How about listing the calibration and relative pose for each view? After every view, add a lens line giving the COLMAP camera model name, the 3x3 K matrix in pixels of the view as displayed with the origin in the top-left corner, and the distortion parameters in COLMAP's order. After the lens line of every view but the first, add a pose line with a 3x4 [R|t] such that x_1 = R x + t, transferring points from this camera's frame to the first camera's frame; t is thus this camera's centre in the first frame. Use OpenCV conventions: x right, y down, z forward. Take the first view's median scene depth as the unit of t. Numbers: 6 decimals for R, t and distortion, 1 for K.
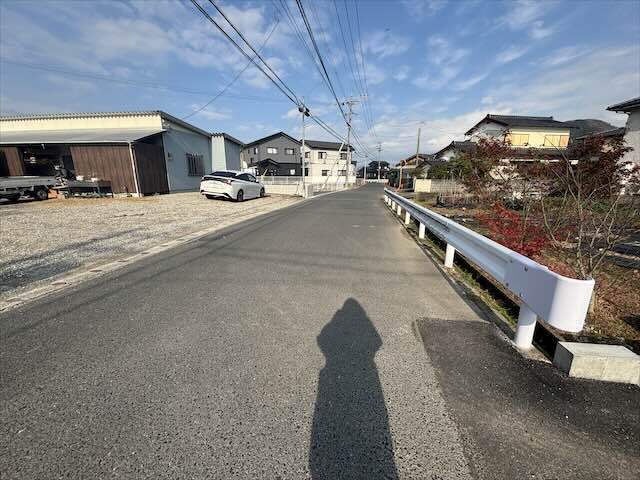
lens RADIAL K [[256.0, 0, 322.5], [0, 256.0, 237.4], [0, 0, 1]] dist [0.001453, -0.000368]
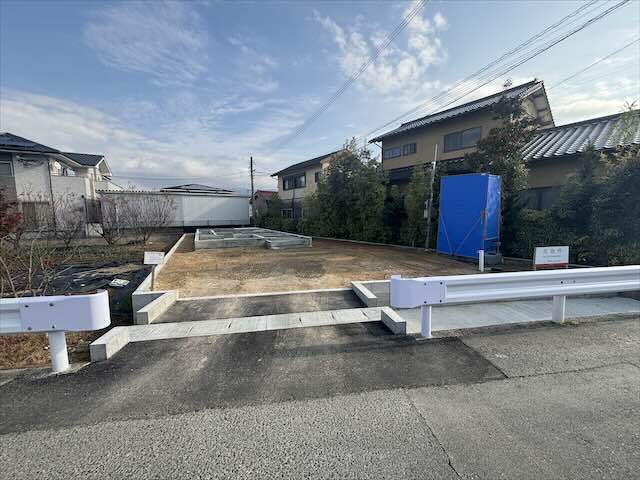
lens RADIAL K [[256.0, 0, 318.1], [0, 256.0, 238.1], [0, 0, 1]] dist [0.001453, -0.000368]
pose [[-0.297189, -0.079461, 0.951506, -0.053323], [0.226696, 0.962165, 0.151156, -0.005738], [-0.927517, 0.260624, -0.267931, 0.005873]]
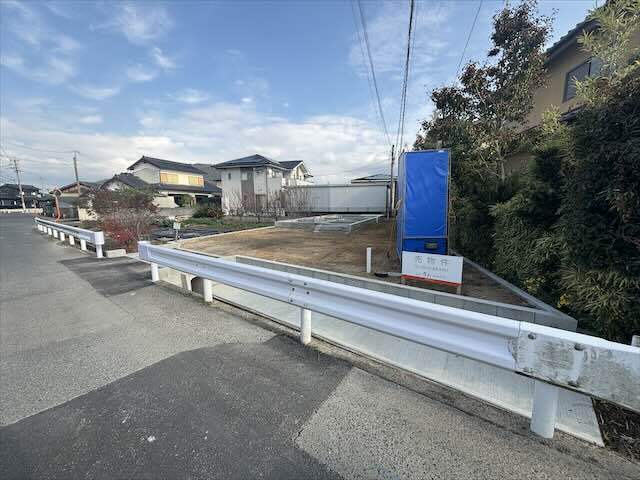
lens RADIAL K [[256.0, 0, 317.5], [0, 256.0, 243.0], [0, 0, 1]] dist [0.001453, -0.000368]
pose [[0.489045, -0.132896, 0.862075, -0.062649], [0.203407, 0.978452, 0.035446, 0.060295], [-0.848210, 0.158017, 0.505539, -0.278549]]
